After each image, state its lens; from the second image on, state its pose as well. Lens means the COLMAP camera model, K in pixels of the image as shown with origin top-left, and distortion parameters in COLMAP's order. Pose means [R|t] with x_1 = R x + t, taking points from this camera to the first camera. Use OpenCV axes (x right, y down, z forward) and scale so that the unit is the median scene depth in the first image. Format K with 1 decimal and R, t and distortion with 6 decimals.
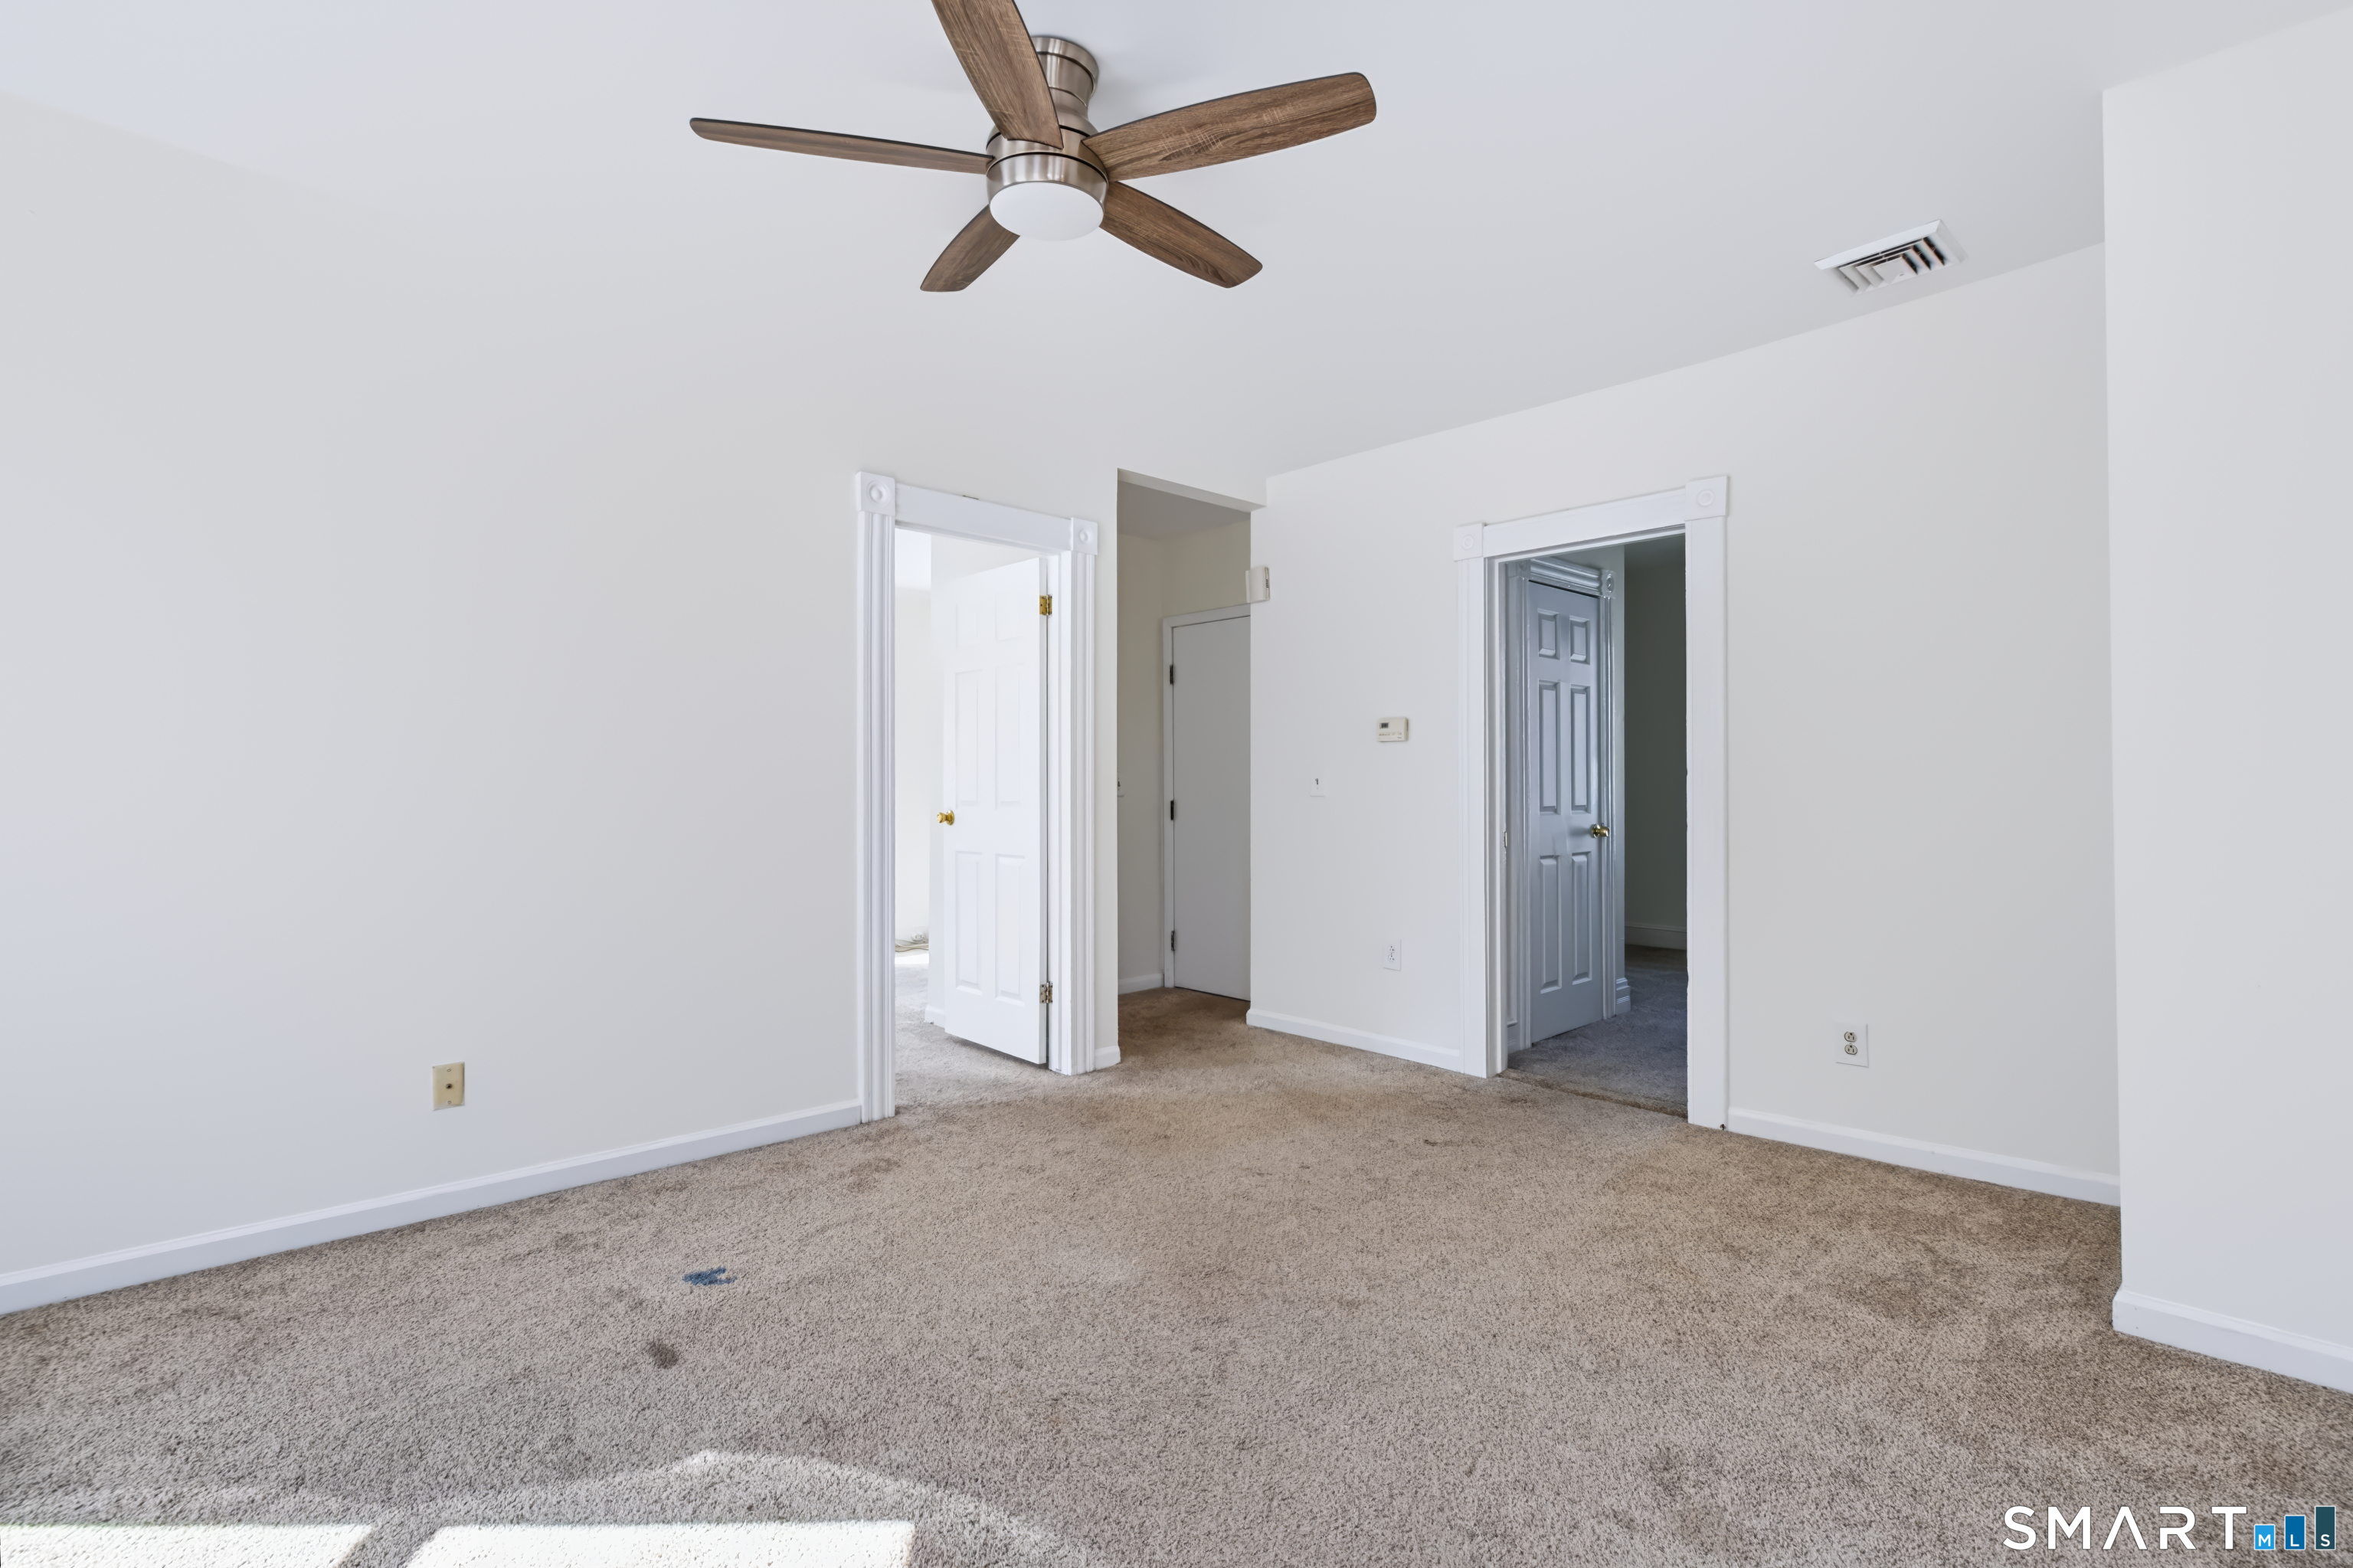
lens RADIAL K [[1113.9, 0, 1173.5], [0, 1113.9, 807.6], [0, 0, 1]] dist [-0.000110, -0.000692]
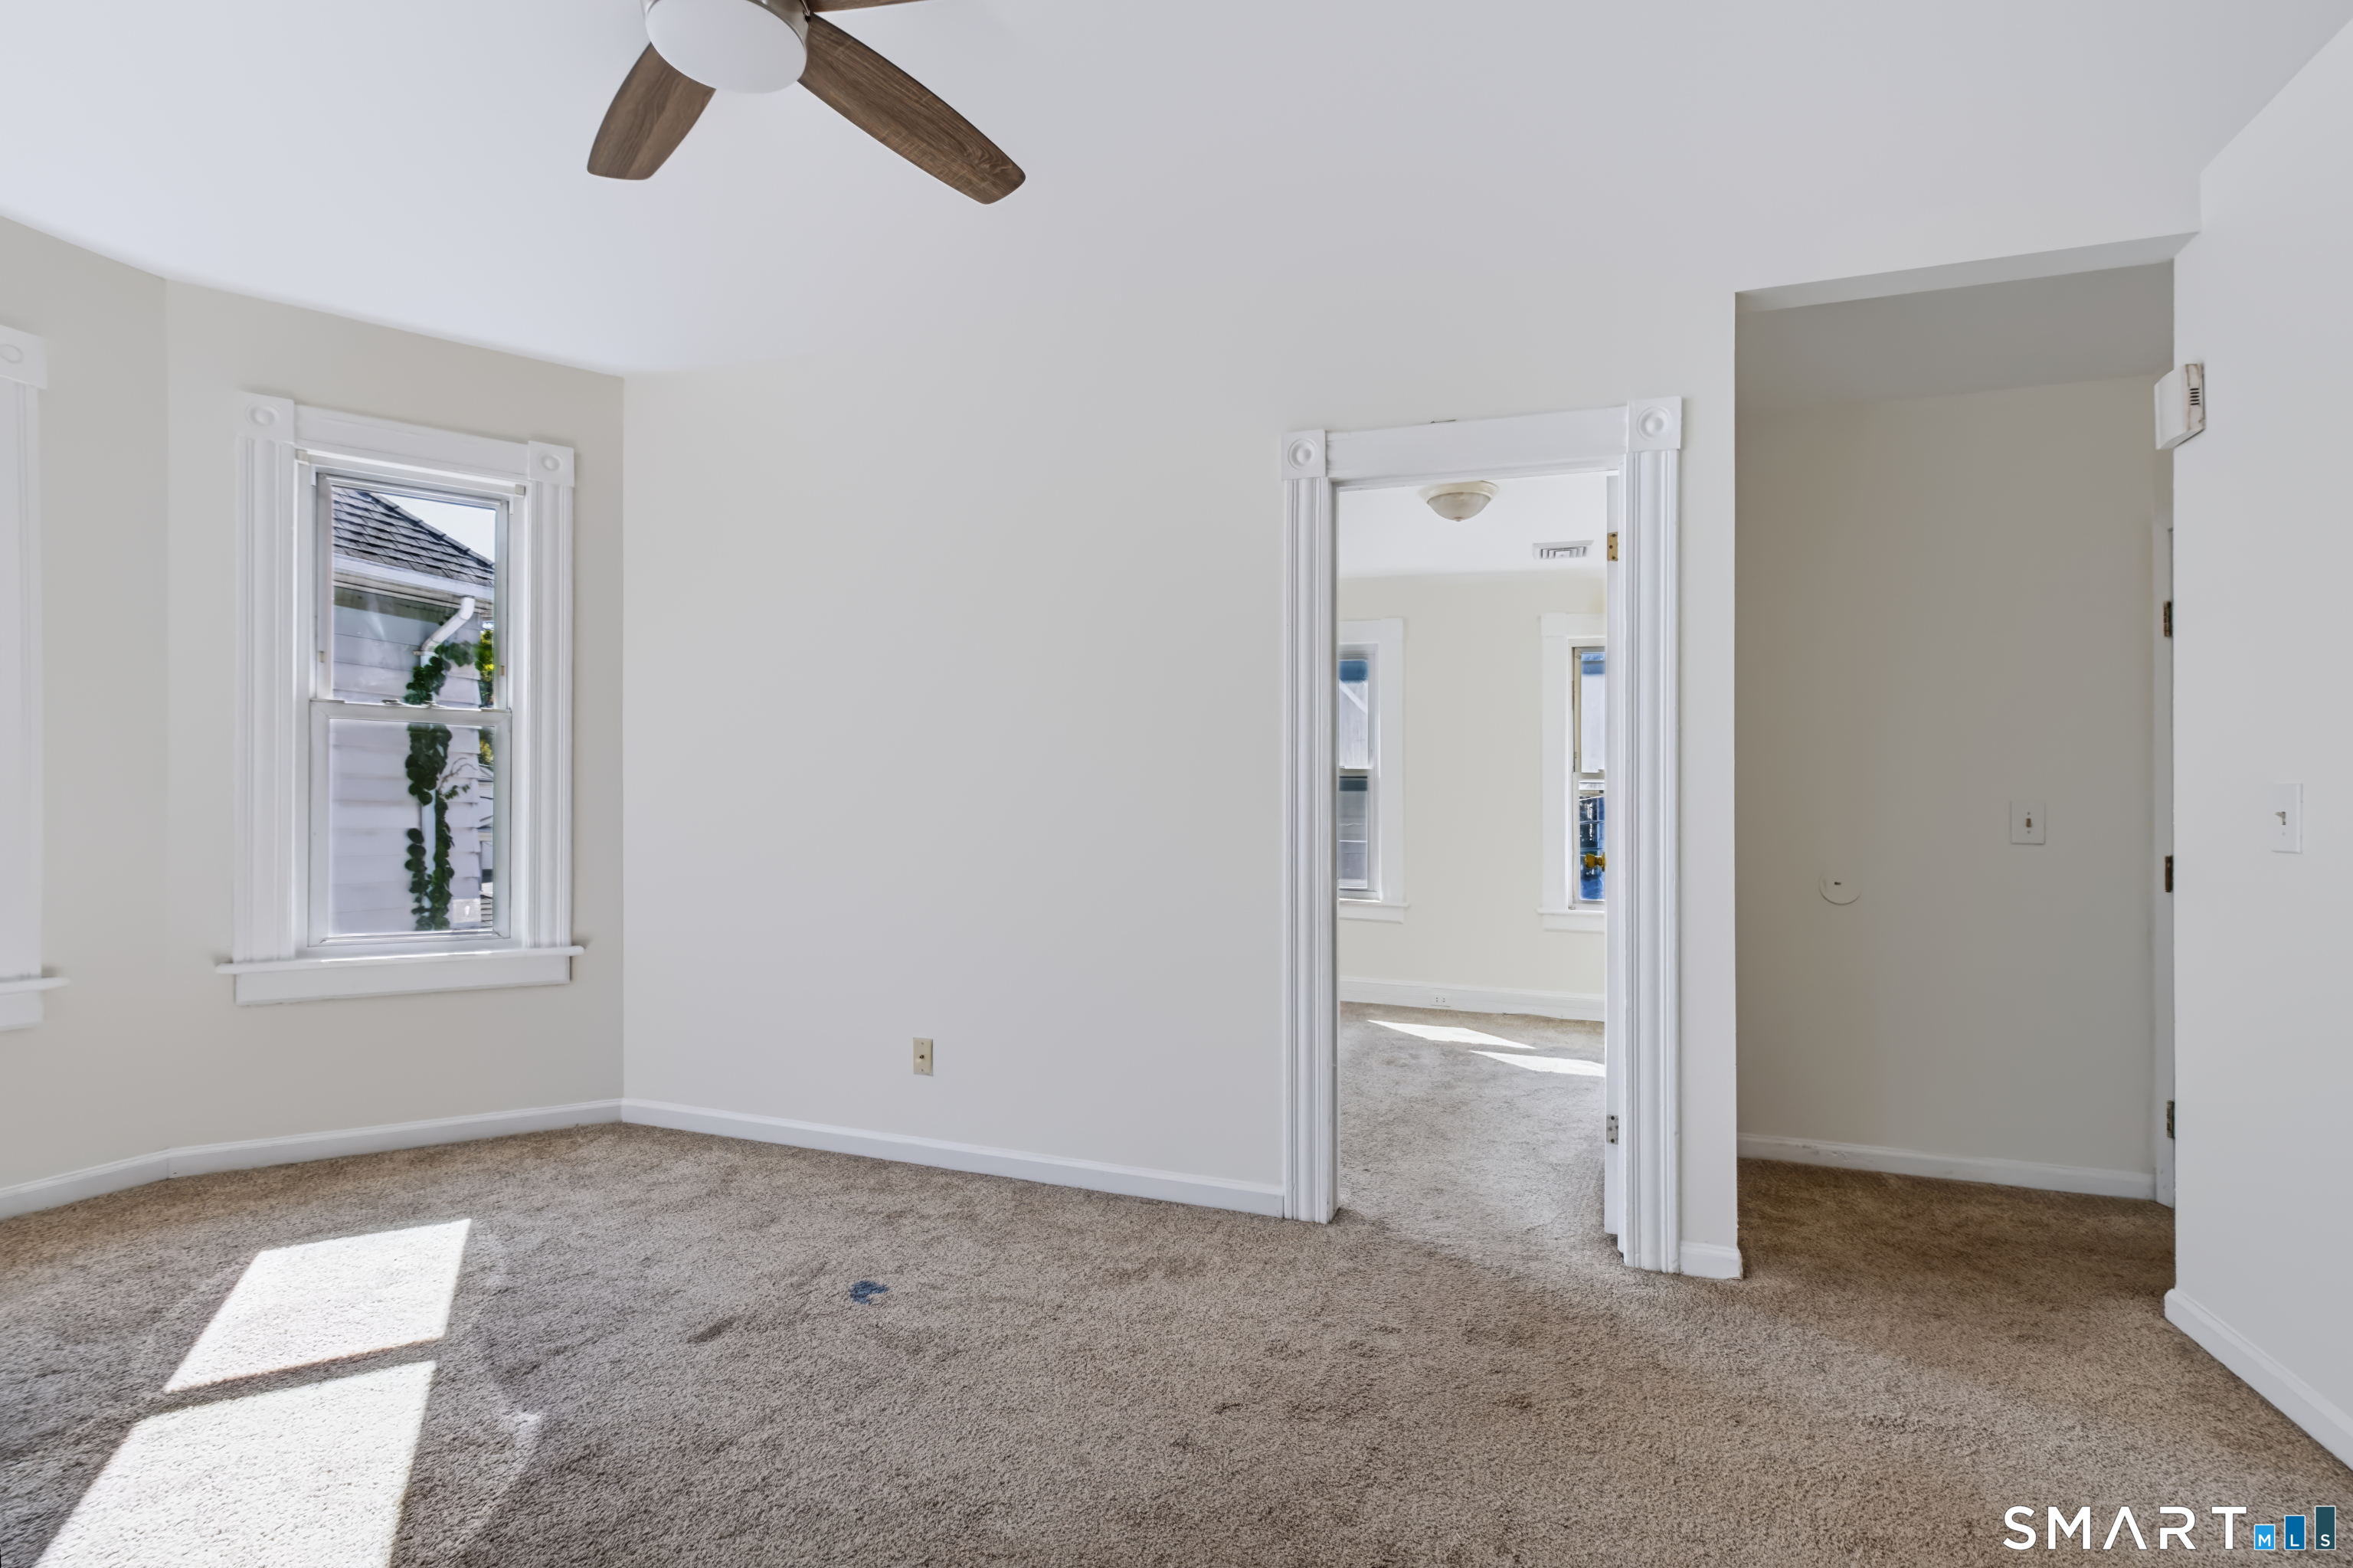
lens RADIAL K [[1113.9, 0, 1208.4], [0, 1113.9, 833.1], [0, 0, 1]] dist [-0.000110, -0.000692]
pose [[0.452725, 0.024937, -0.891302, 0.446753], [-0.034270, 0.999357, 0.010553, -0.011008], [0.890991, 0.025767, 0.453288, 0.587666]]
